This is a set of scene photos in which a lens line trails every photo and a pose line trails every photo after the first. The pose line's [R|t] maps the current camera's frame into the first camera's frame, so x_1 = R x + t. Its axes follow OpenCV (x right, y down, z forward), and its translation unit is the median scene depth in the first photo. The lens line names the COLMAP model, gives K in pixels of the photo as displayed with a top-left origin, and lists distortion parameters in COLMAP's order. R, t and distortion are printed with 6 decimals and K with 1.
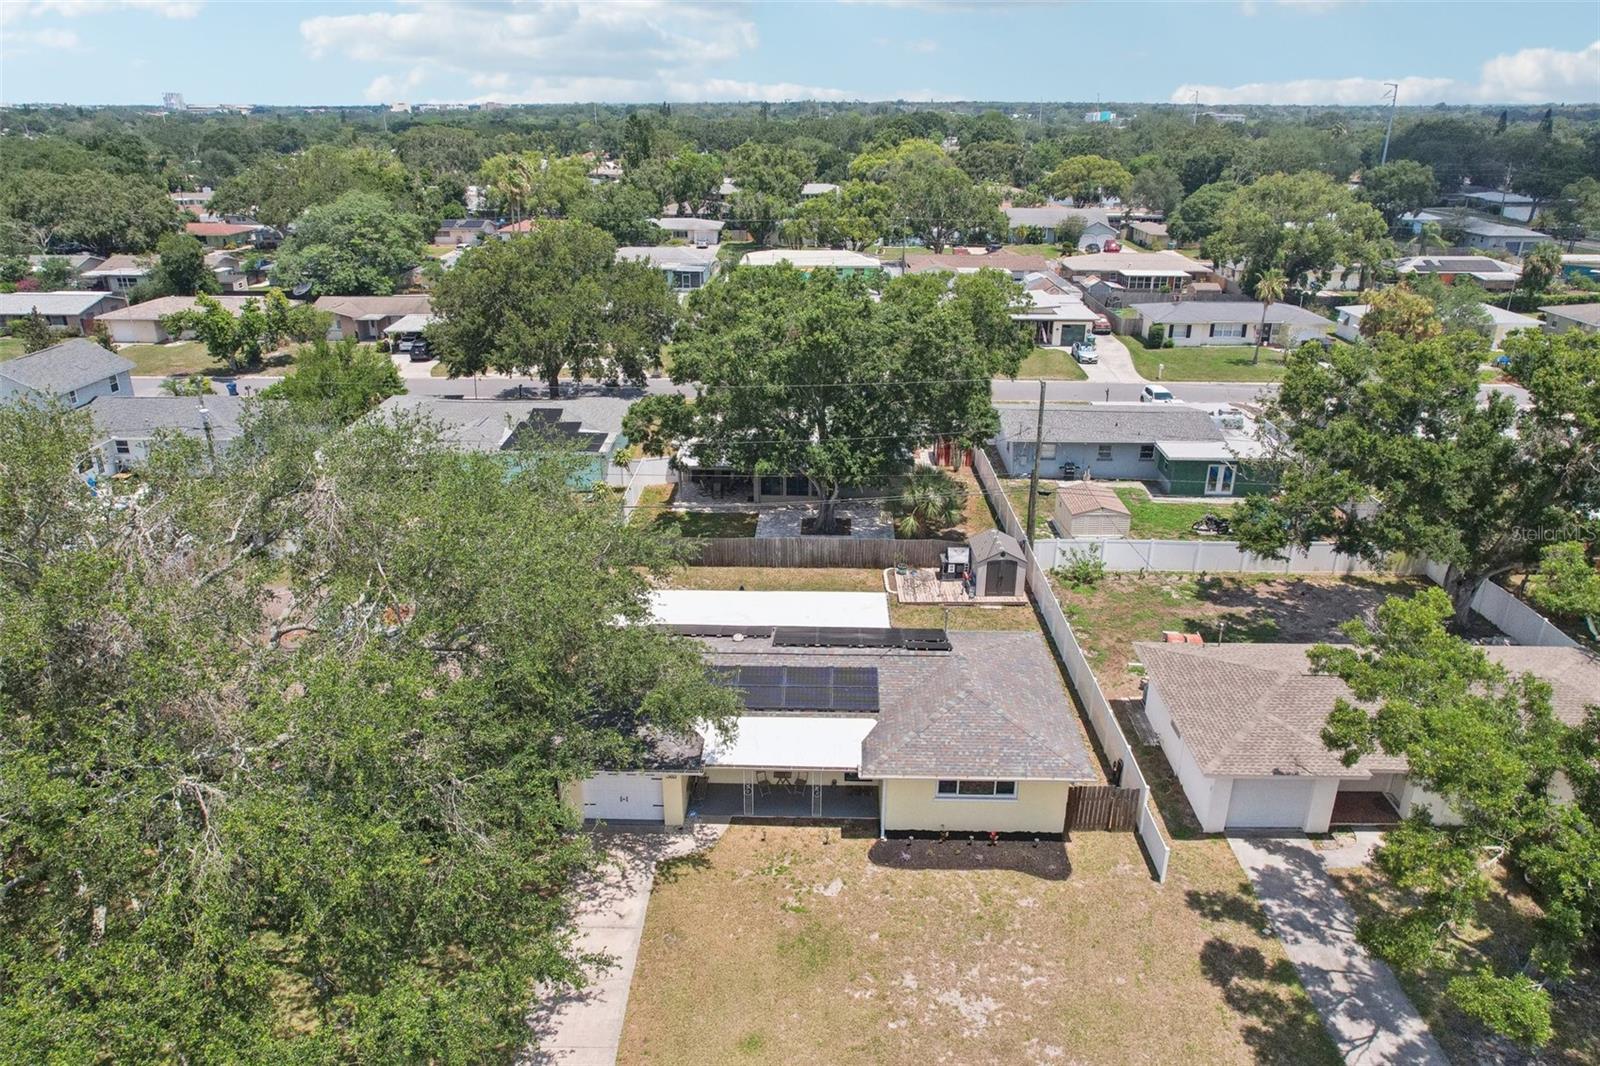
lens RADIAL K [[1091.3, 0, 800.0], [0, 1091.3, 533.0], [0, 0, 1]] dist [-0.063570, 0.050676]
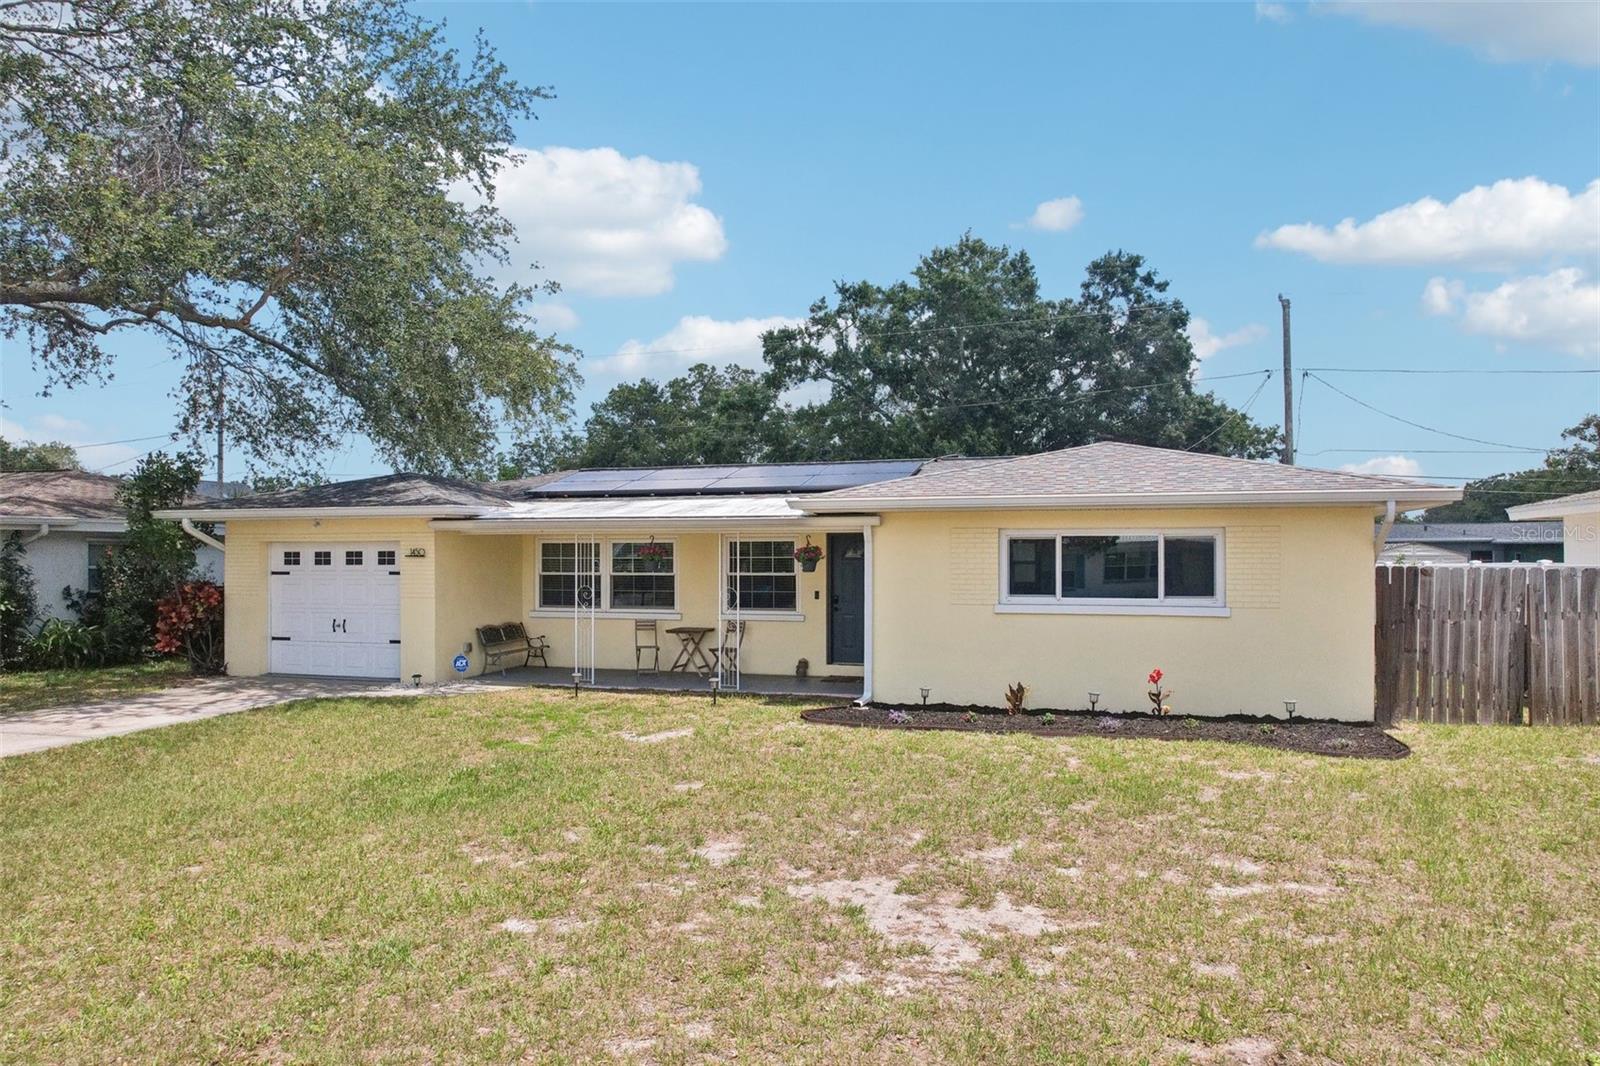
lens RADIAL K [[1042.8, 0, 804.1], [0, 1042.8, 566.0], [0, 0, 1]] dist [-0.054011, 0.040772]
pose [[0.965004, 0.002295, -0.262224, 0.151894], [-0.099088, 0.929017, -0.356523, 0.364414], [0.242792, 0.370029, 0.896733, 0.643706]]
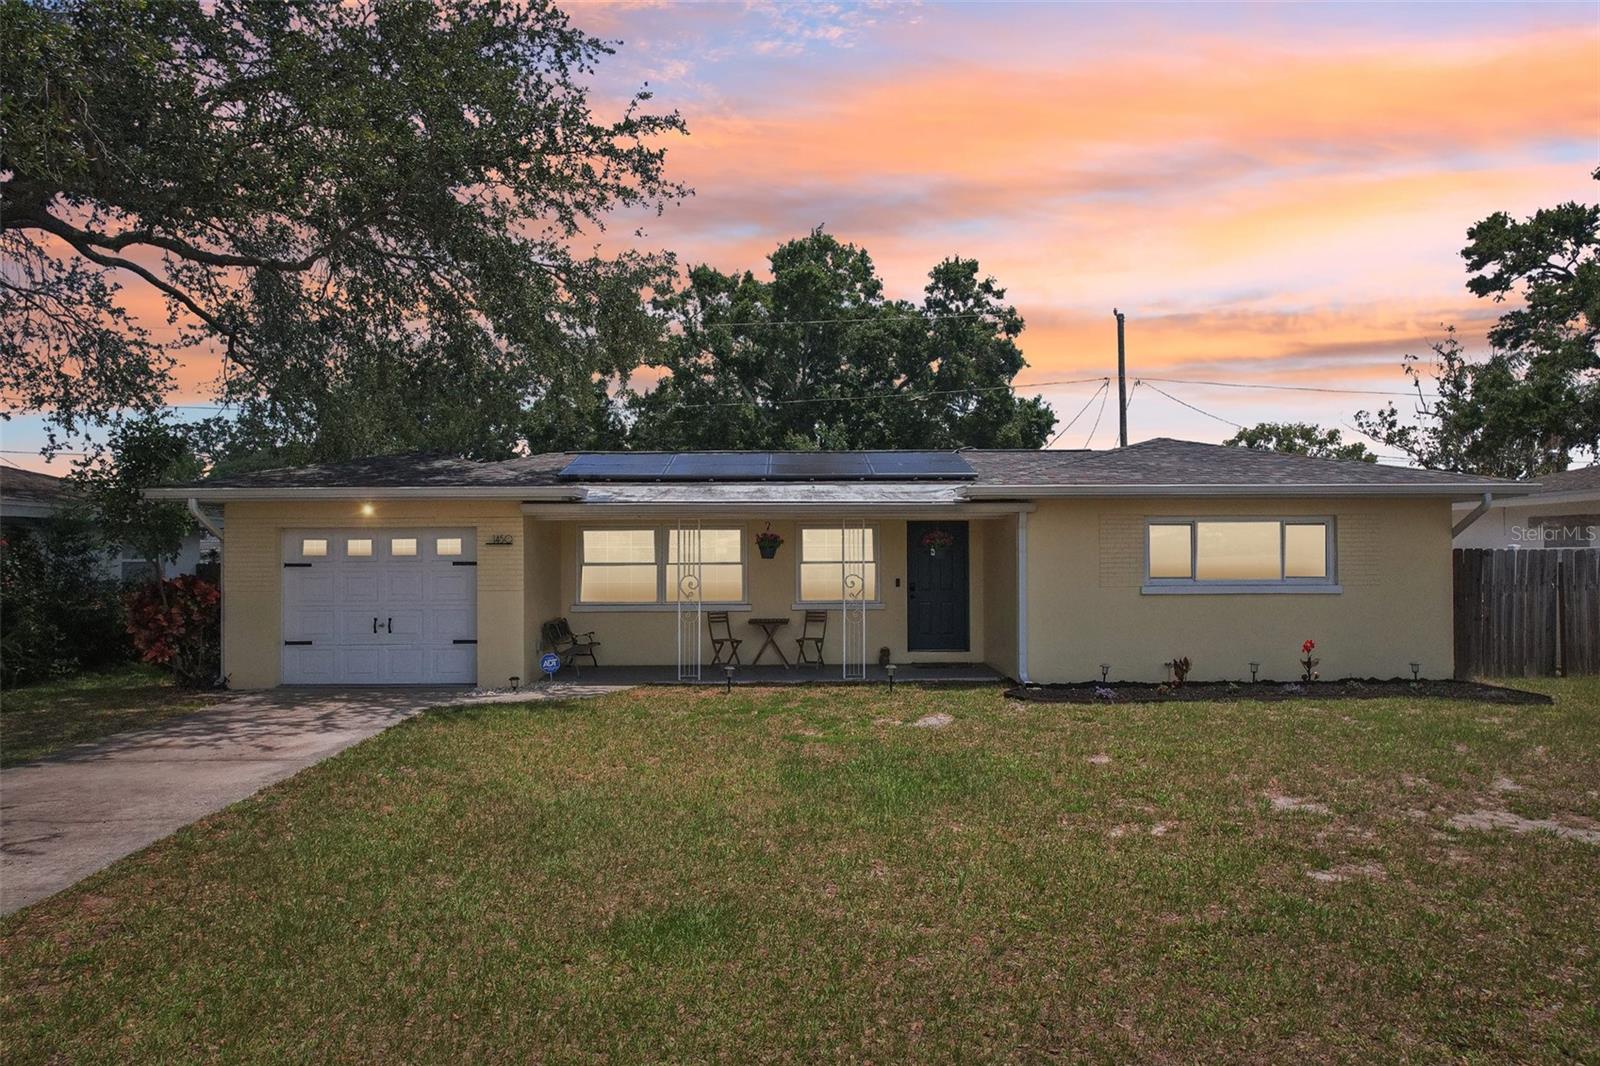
lens RADIAL K [[1075.1, 0, 805.5], [0, 1075.1, 550.9], [0, 0, 1]] dist [-0.033450, 0.000798]
pose [[0.998708, -0.004112, 0.050645, -0.024190], [0.023068, 0.924774, -0.379817, 0.378227], [-0.045273, 0.380495, 0.923674, 0.619820]]
